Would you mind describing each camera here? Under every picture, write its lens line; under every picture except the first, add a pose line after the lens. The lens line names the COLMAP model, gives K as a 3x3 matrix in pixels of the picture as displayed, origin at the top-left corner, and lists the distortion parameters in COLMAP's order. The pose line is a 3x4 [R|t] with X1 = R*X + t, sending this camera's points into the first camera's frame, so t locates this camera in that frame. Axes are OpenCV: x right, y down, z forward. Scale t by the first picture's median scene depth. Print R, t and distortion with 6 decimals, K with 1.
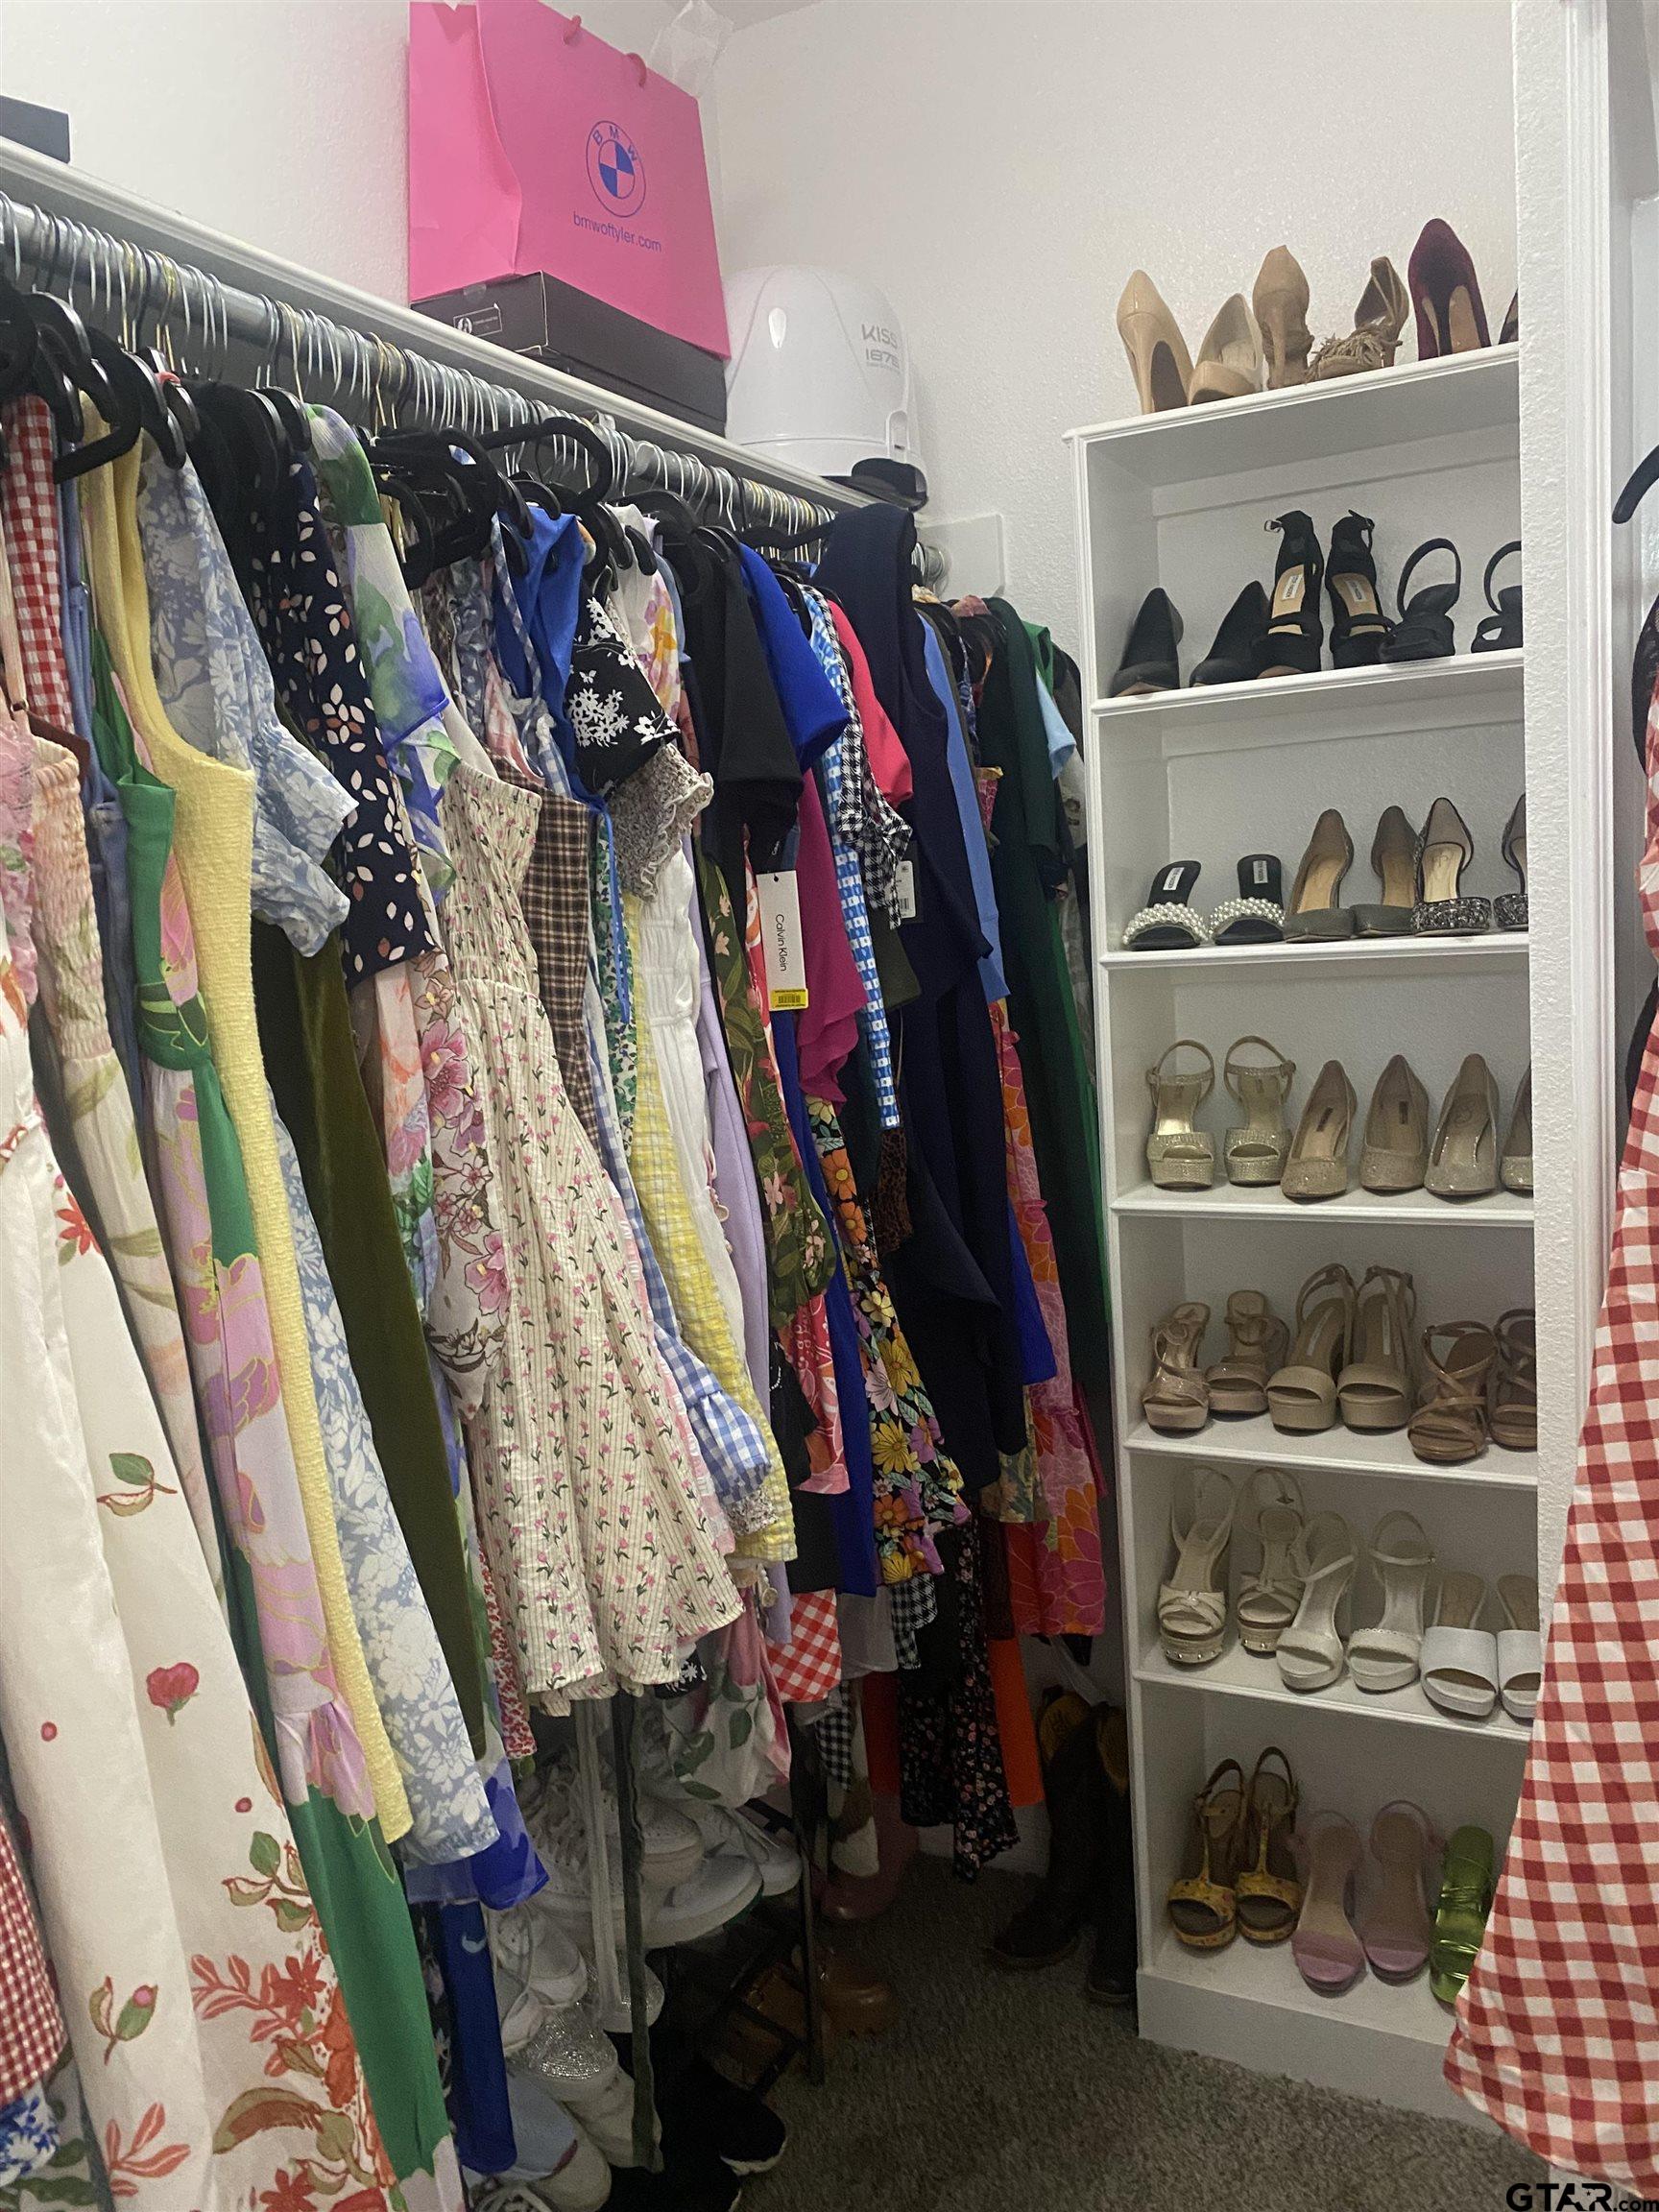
lens RADIAL K [[1676.5, 0, 823.3], [0, 1676.5, 1093.1], [0, 0, 1]] dist [0.048090, -0.072624]
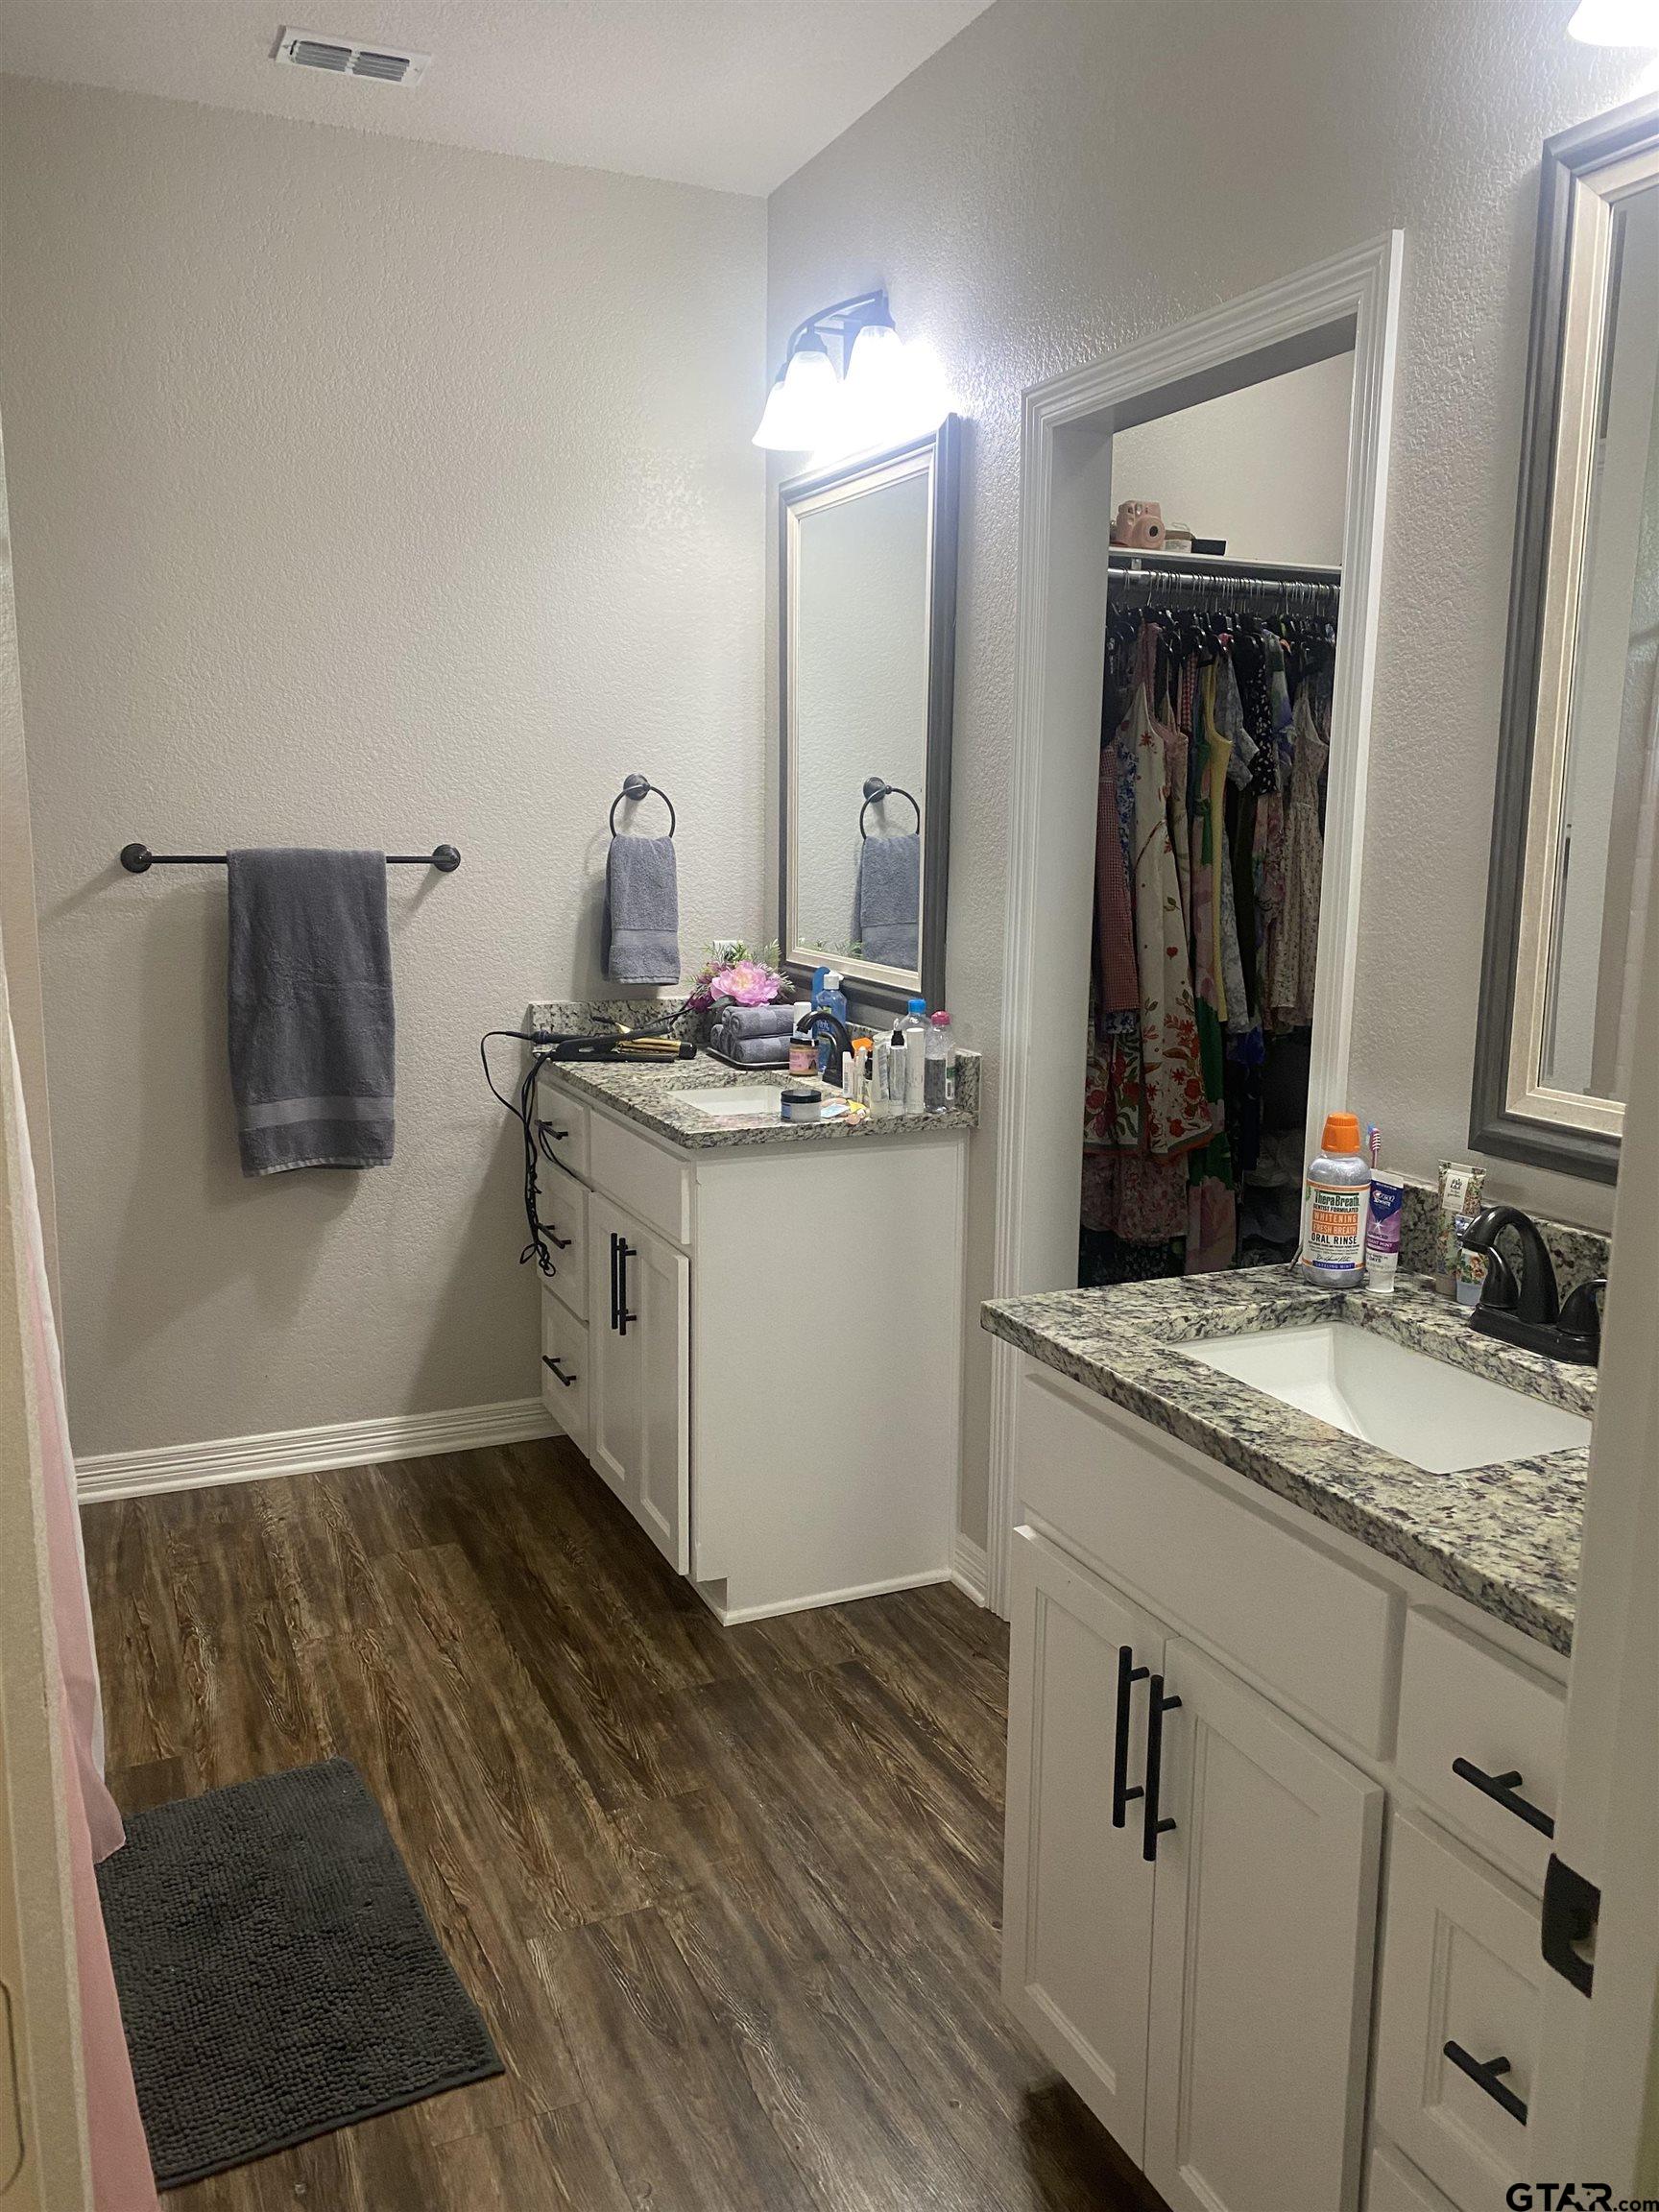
lens RADIAL K [[1676.5, 0, 823.3], [0, 1676.5, 1093.1], [0, 0, 1]] dist [0.048090, -0.072624]
pose [[0.763942, 0.177208, -0.620476, 1.481179], [-0.130403, 0.984110, 0.120508, 0.260171], [0.631972, -0.011150, 0.774911, -2.589327]]
